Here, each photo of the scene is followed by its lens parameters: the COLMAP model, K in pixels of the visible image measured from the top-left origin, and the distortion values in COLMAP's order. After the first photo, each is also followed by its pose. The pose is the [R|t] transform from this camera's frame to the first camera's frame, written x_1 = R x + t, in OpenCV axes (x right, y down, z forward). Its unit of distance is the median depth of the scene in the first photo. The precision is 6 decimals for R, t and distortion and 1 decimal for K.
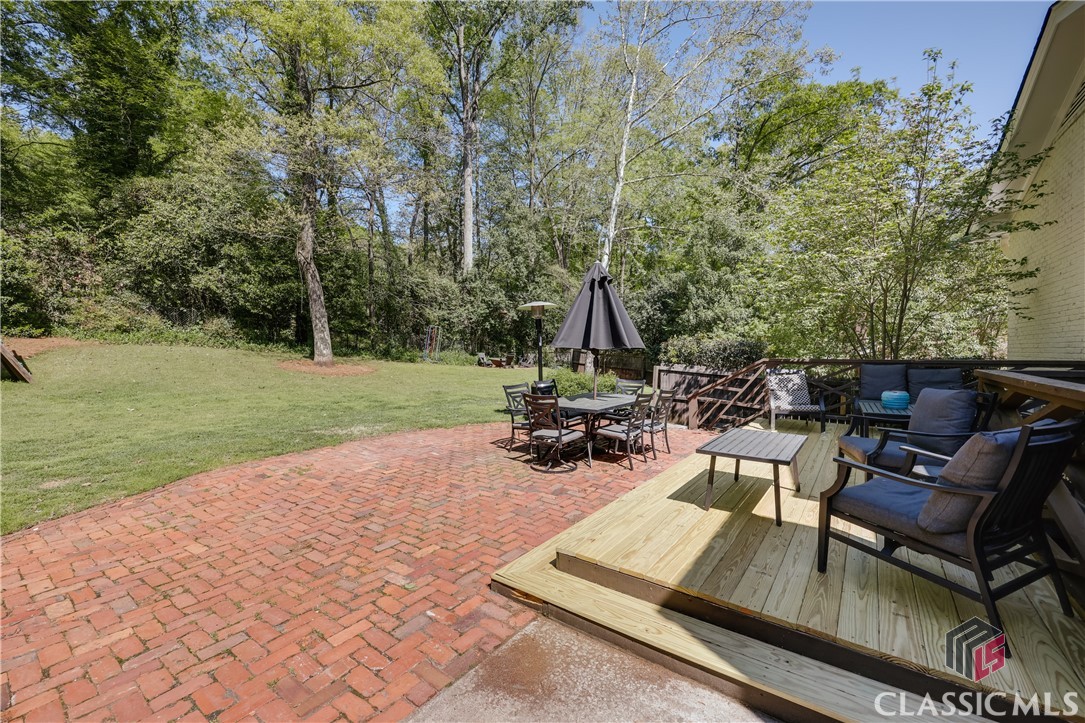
lens RADIAL K [[439.1, 0, 539.6], [0, 439.1, 365.3], [0, 0, 1]] dist [-0.002494, 0.000130]
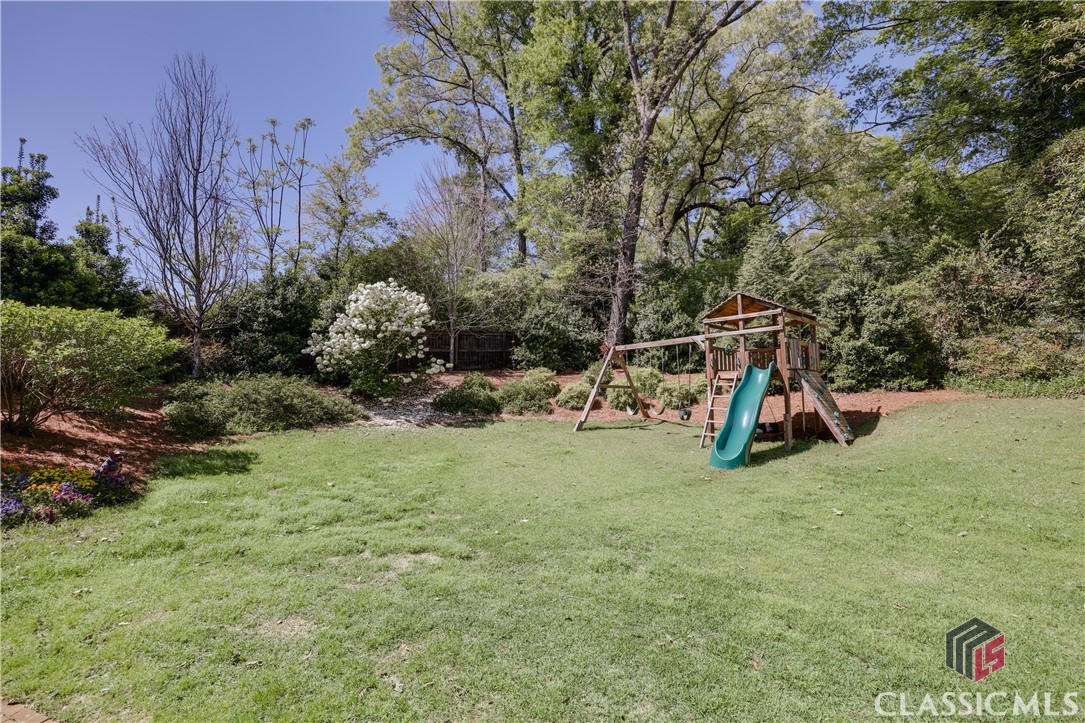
lens RADIAL K [[449.7, 0, 541.6], [0, 449.7, 352.7], [0, 0, 1]] dist [0.009041, -0.000014]
pose [[-0.204714, -0.113280, -0.972245, -0.475498], [-0.040400, 0.993412, -0.107240, -0.042881], [0.977988, 0.017325, -0.207942, 1.342724]]
